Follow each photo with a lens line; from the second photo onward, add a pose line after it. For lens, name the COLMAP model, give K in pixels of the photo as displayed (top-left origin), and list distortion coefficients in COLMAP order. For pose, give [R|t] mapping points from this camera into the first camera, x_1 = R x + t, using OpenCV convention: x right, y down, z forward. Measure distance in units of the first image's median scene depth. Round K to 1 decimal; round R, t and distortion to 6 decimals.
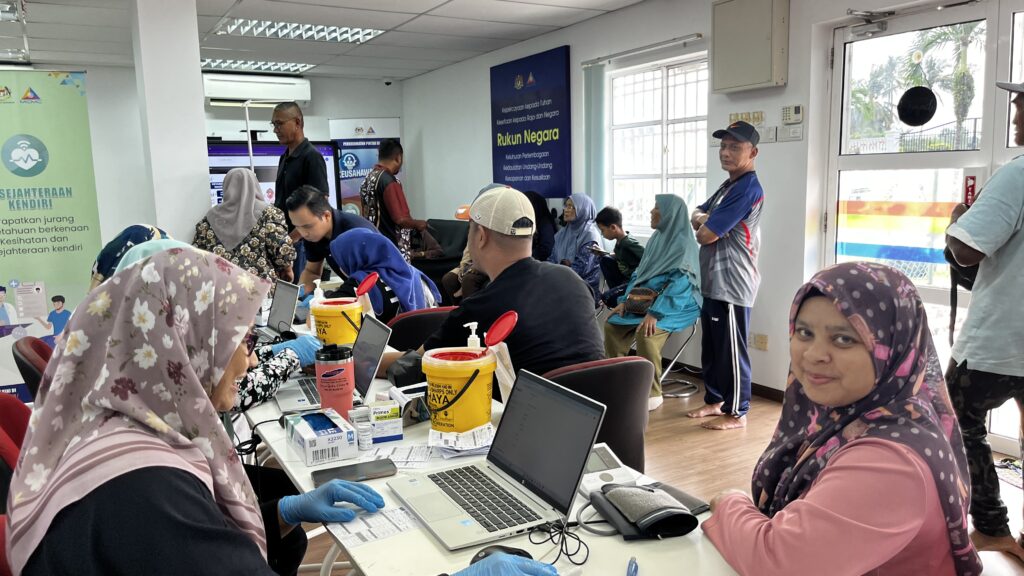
lens RADIAL K [[747.2, 0, 513.9], [0, 747.2, 293.2], [0, 0, 1]] dist [-0.010495, -0.038903]
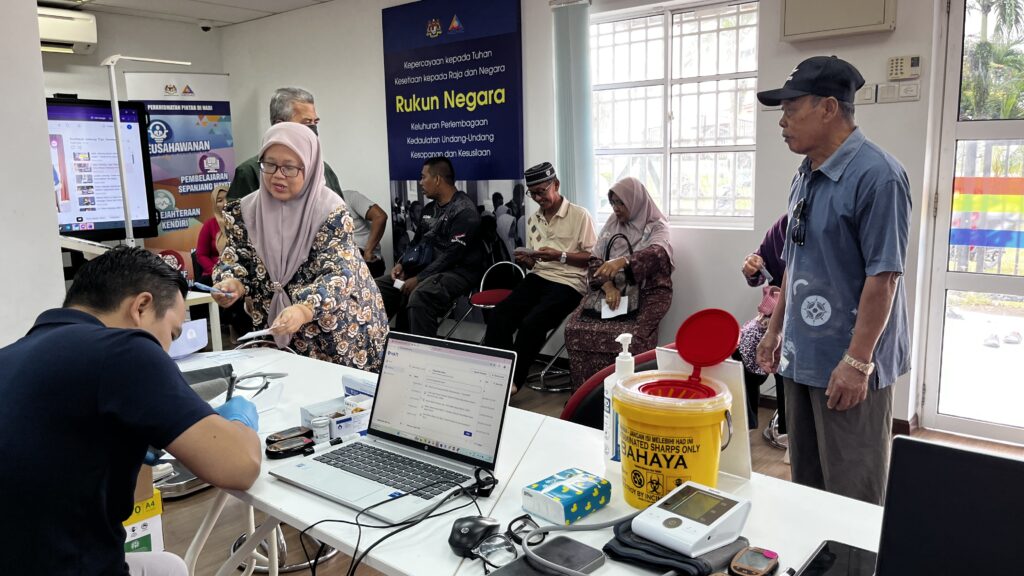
lens RADIAL K [[747.2, 0, 507.1], [0, 747.2, 247.8], [0, 0, 1]] dist [-0.010495, -0.038903]
pose [[0.936630, -0.030298, 0.349006, -0.199426], [0.047874, 0.997977, -0.041844, -0.026097], [-0.347032, 0.055901, 0.936186, 0.286005]]
